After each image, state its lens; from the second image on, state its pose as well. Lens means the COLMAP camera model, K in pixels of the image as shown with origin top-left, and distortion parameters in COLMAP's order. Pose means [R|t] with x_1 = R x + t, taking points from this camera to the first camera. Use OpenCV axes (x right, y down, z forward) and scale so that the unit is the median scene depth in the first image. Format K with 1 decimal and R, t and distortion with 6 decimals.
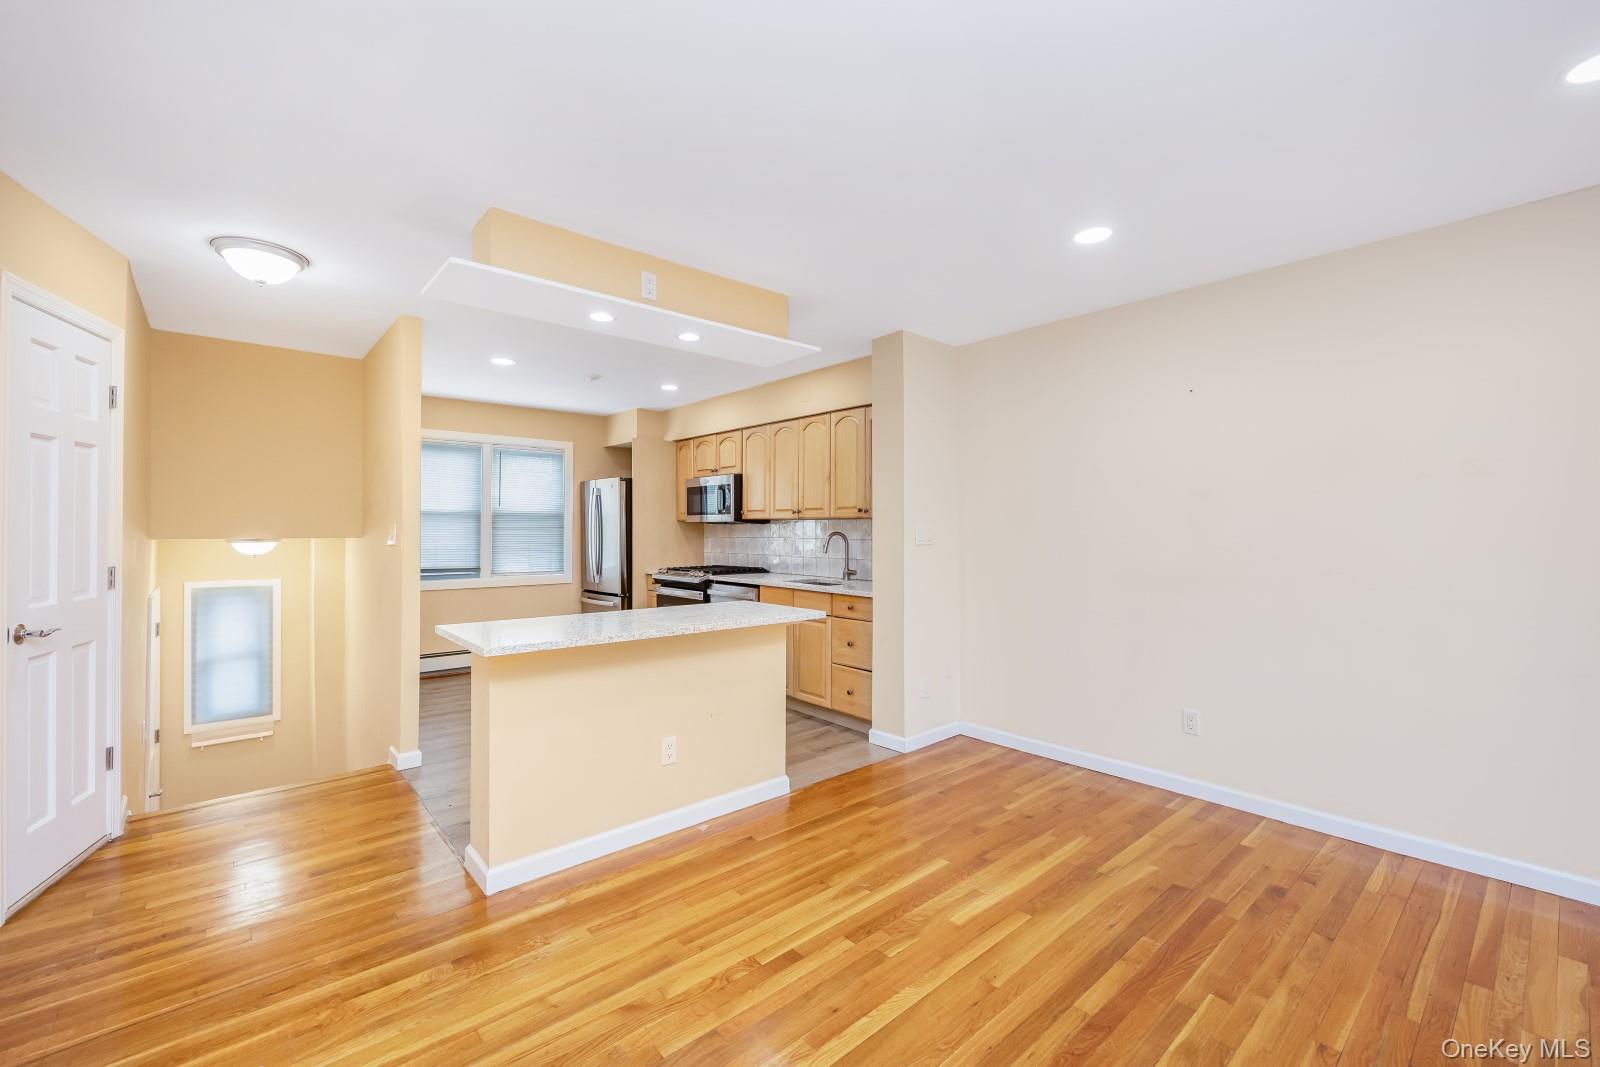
lens RADIAL K [[663.1, 0, 798.1], [0, 663.1, 534.2], [0, 0, 1]] dist [-0.004171, 0.000368]
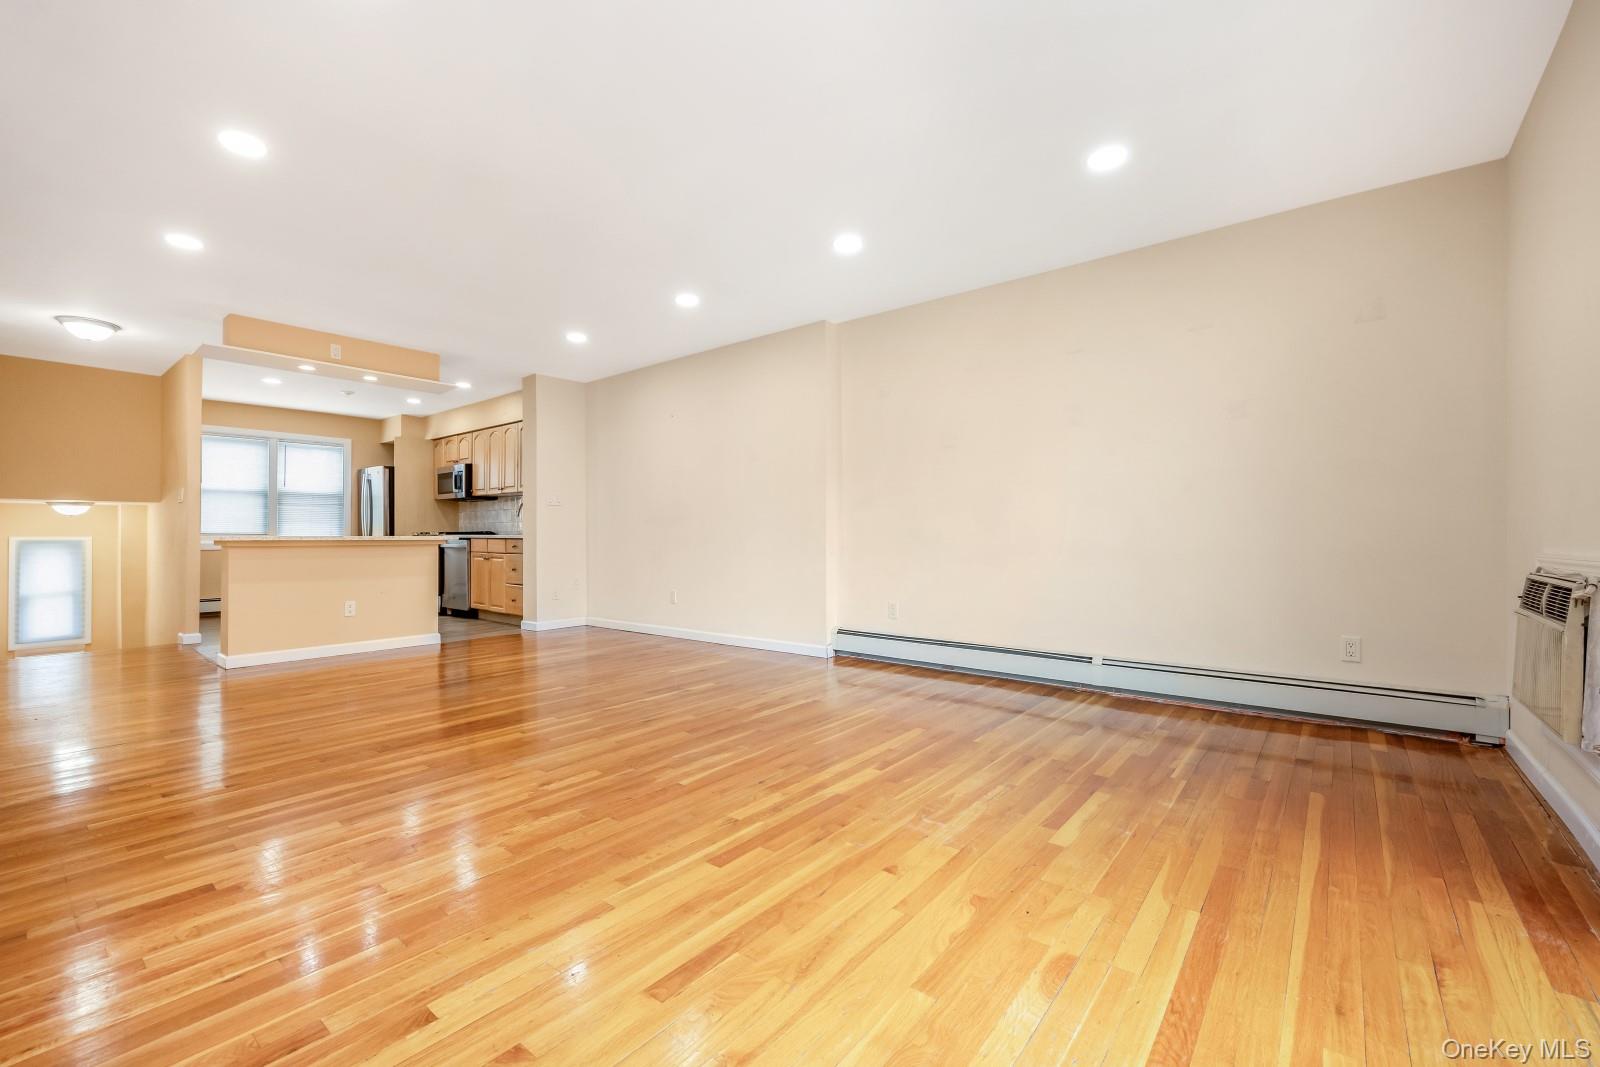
lens RADIAL K [[663.1, 0, 793.6], [0, 663.1, 533.9], [0, 0, 1]] dist [-0.004171, 0.000368]
pose [[0.986175, -0.002915, 0.165683, 0.401499], [0.004550, 0.999945, -0.009494, 0.084283], [-0.165646, 0.010116, 0.986133, -0.560272]]
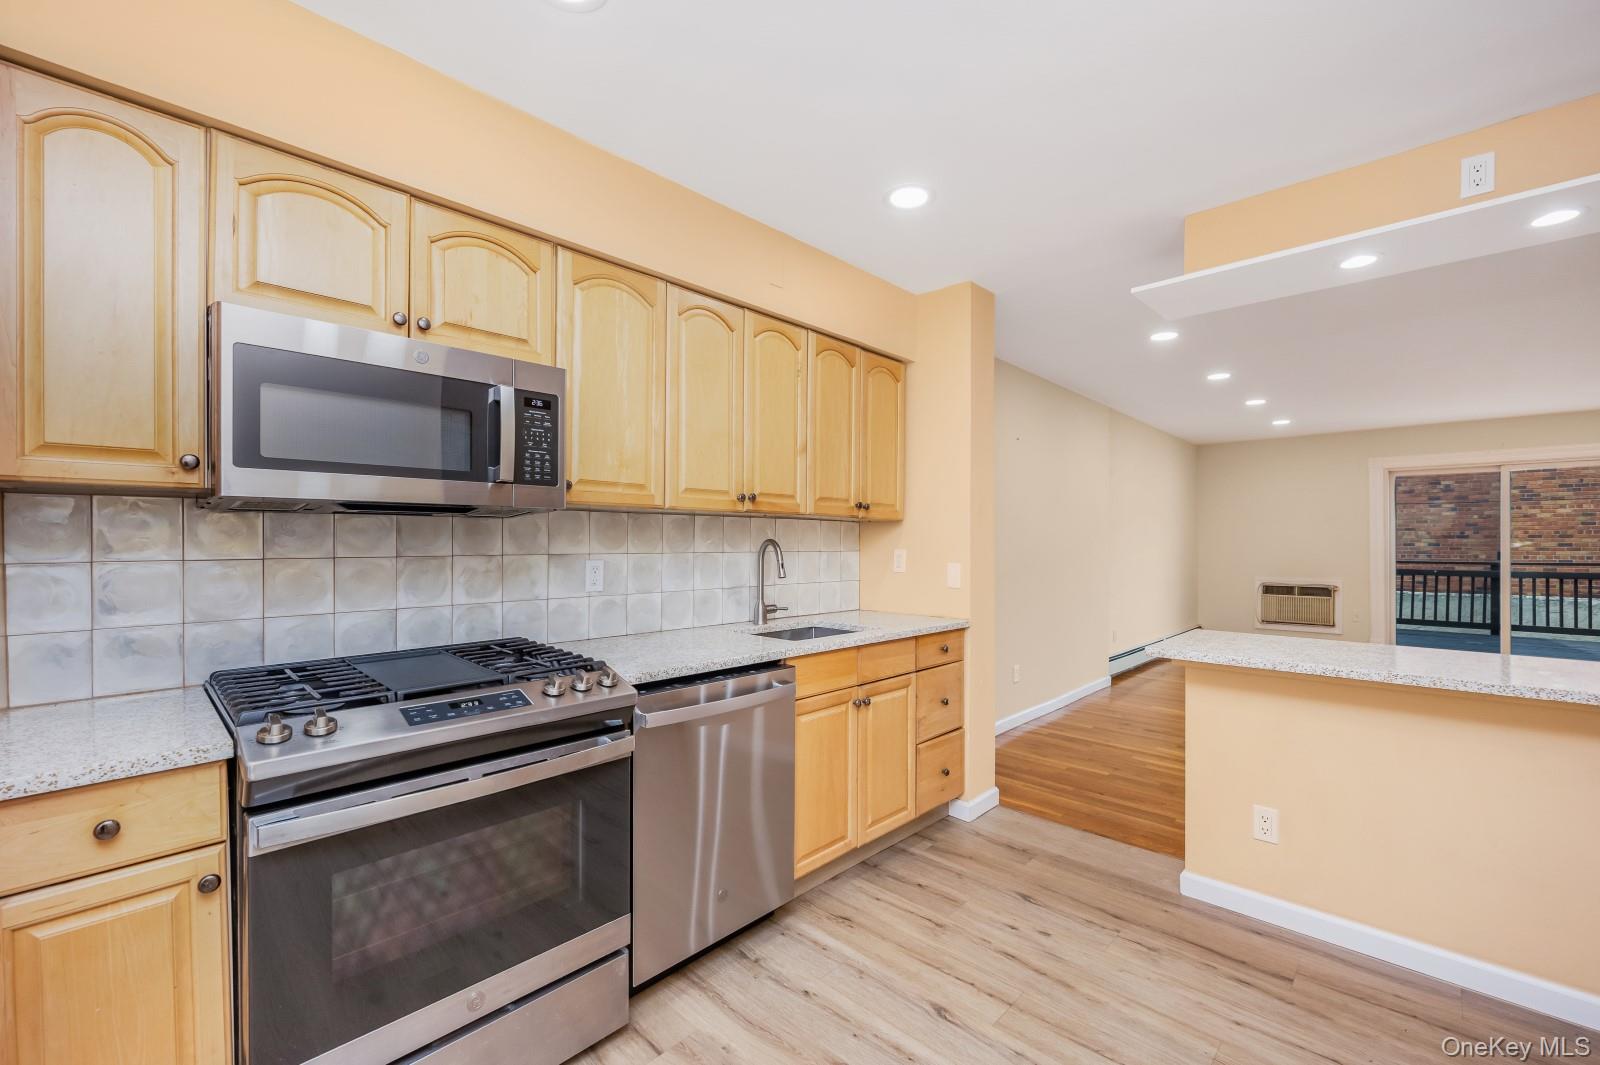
lens RADIAL K [[663.1, 0, 800.5], [0, 663.1, 546.2], [0, 0, 1]] dist [-0.004171, 0.000368]
pose [[-0.083370, -0.011249, 0.996455, -0.503989], [0.005183, 0.999918, 0.011722, -0.004015], [-0.996505, 0.006142, -0.083305, 1.025287]]
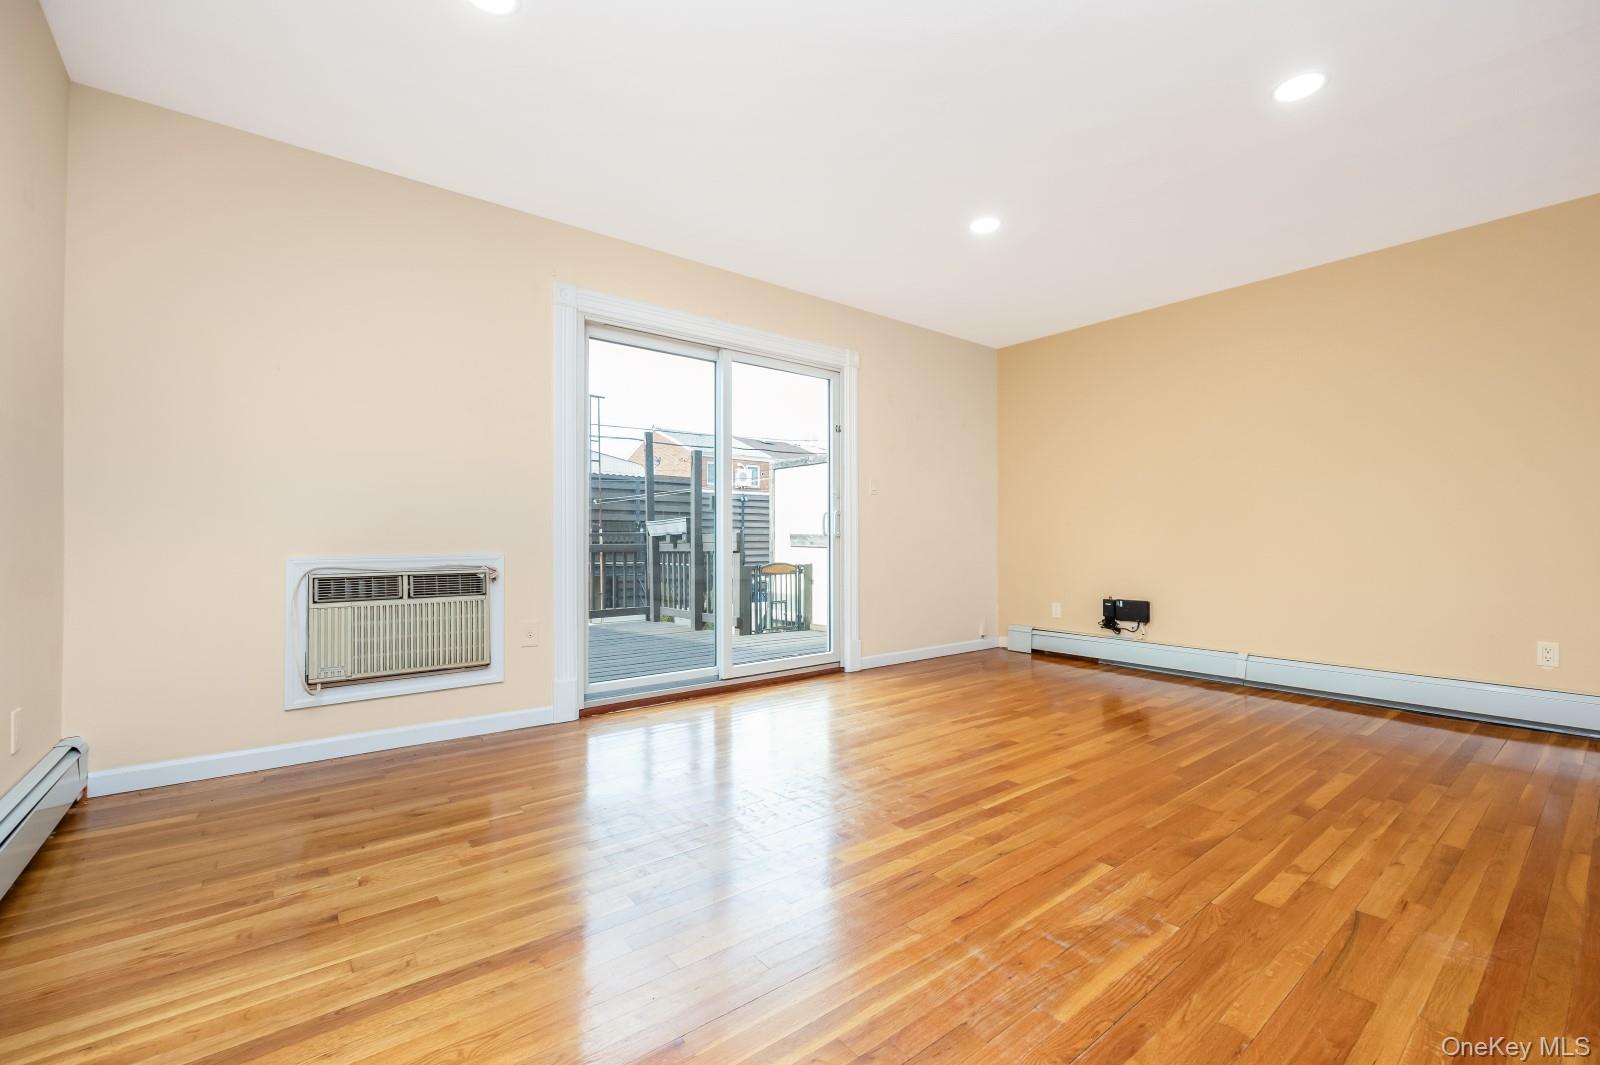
lens RADIAL K [[663.1, 0, 795.0], [0, 663.1, 531.4], [0, 0, 1]] dist [-0.004171, 0.000368]
pose [[-0.998655, 0.000074, 0.051840, 0.554301], [-0.000409, 0.999957, -0.009300, 0.080078], [-0.051839, -0.009308, -0.998612, 0.309041]]
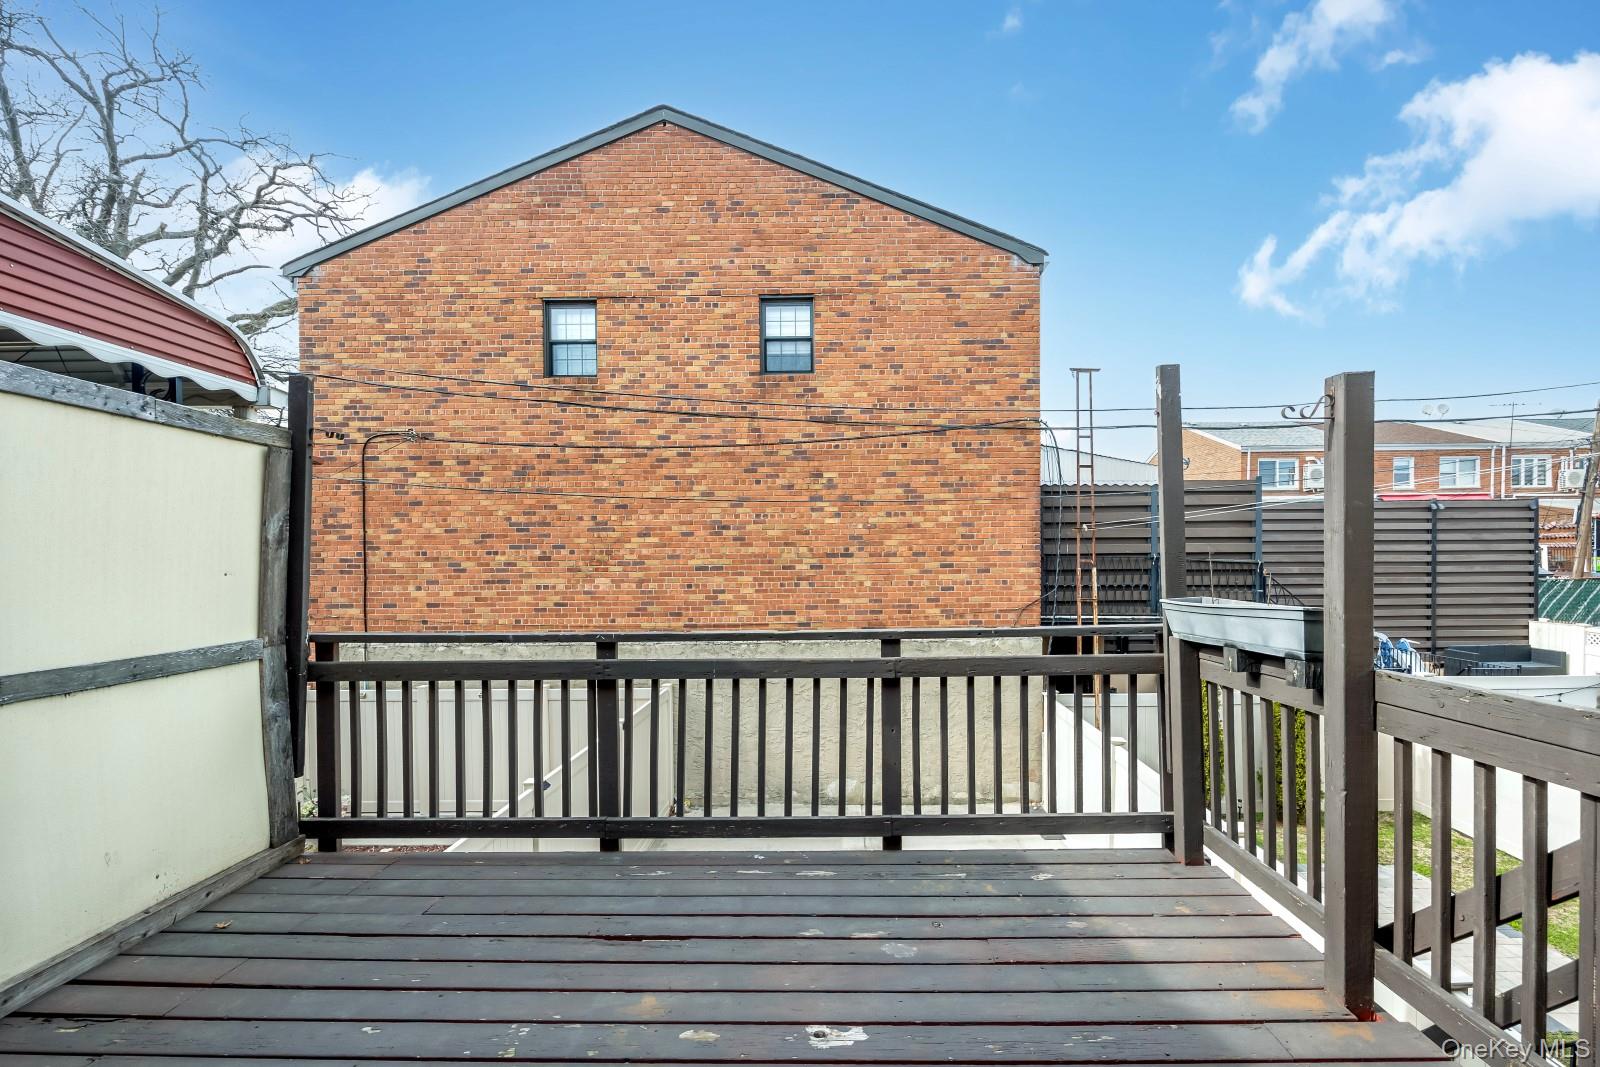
lens RADIAL K [[663.1, 0, 832.4], [0, 663.1, 572.8], [0, 0, 1]] dist [-0.004171, 0.000368]
pose [[-0.736883, -0.011662, 0.675919, 0.796097], [0.009783, 0.999563, 0.027912, 0.000284], [-0.675949, 0.027181, -0.736447, -0.573822]]
